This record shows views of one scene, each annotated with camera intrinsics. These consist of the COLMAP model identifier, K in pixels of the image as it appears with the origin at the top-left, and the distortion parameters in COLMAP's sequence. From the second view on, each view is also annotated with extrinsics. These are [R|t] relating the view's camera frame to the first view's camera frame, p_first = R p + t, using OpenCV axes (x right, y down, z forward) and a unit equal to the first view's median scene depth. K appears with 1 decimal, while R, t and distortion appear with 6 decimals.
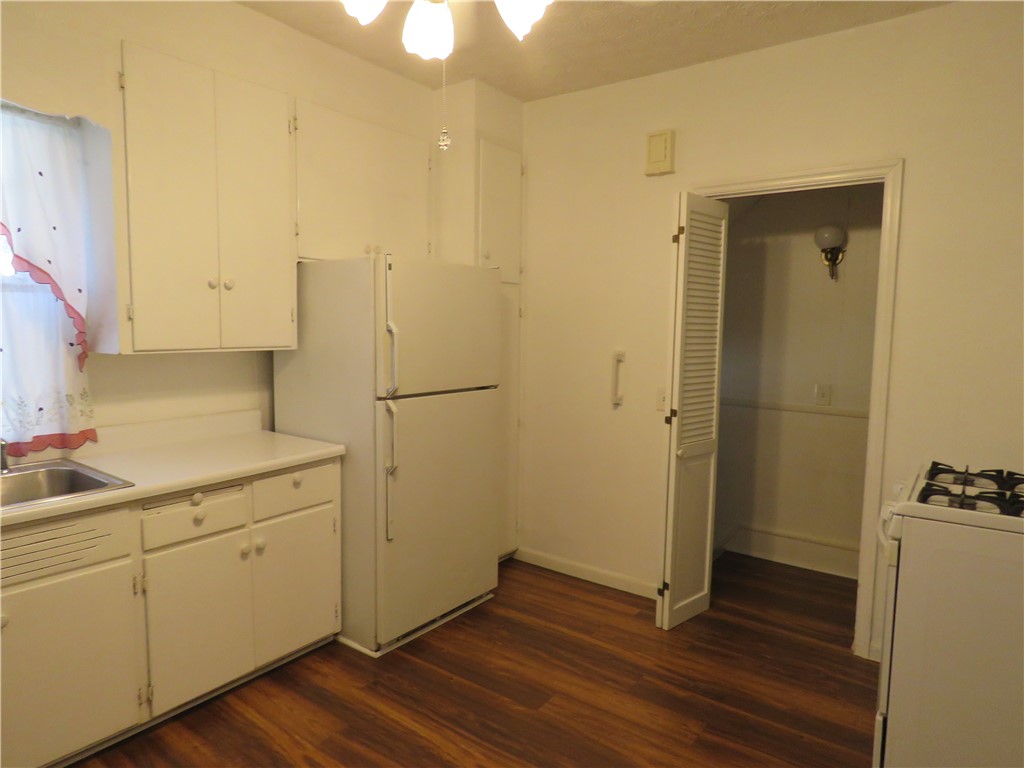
lens RADIAL K [[639.5, 0, 509.7], [0, 639.5, 387.9], [0, 0, 1]] dist [0.001724, -0.002480]
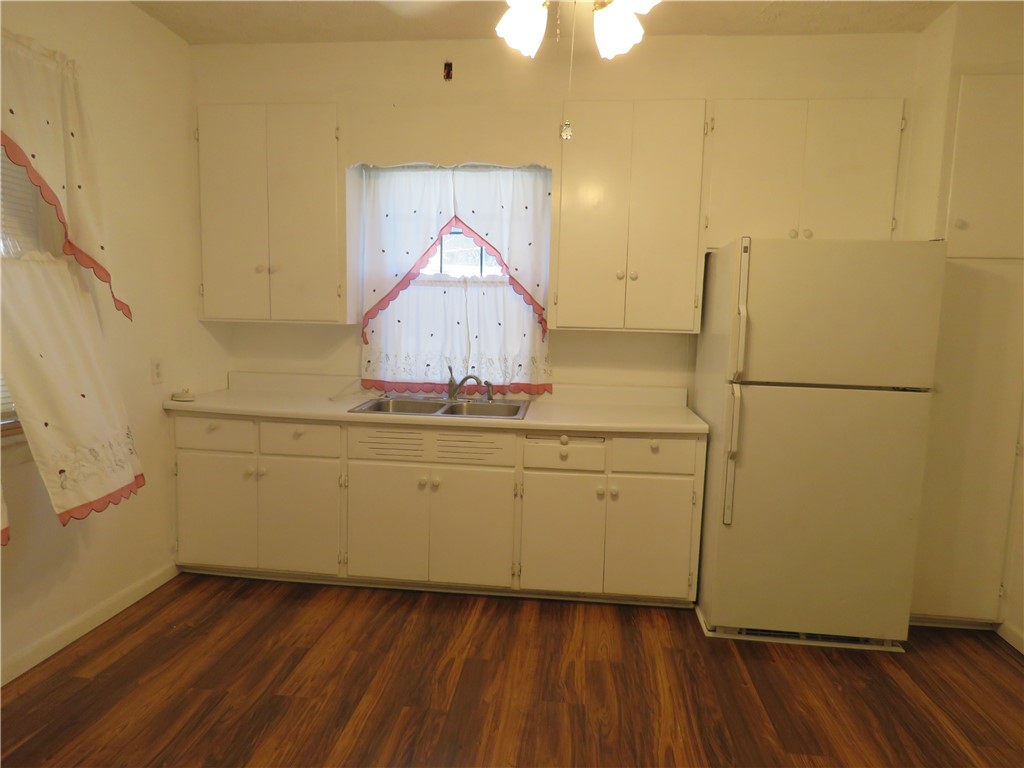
lens RADIAL K [[639.5, 0, 508.0], [0, 639.5, 381.3], [0, 0, 1]] dist [0.001724, -0.002480]
pose [[0.519092, 0.088272, -0.850148, 0.504838], [-0.103844, 0.993798, 0.039782, 0.013388], [0.848386, 0.067633, 0.525039, 0.191128]]
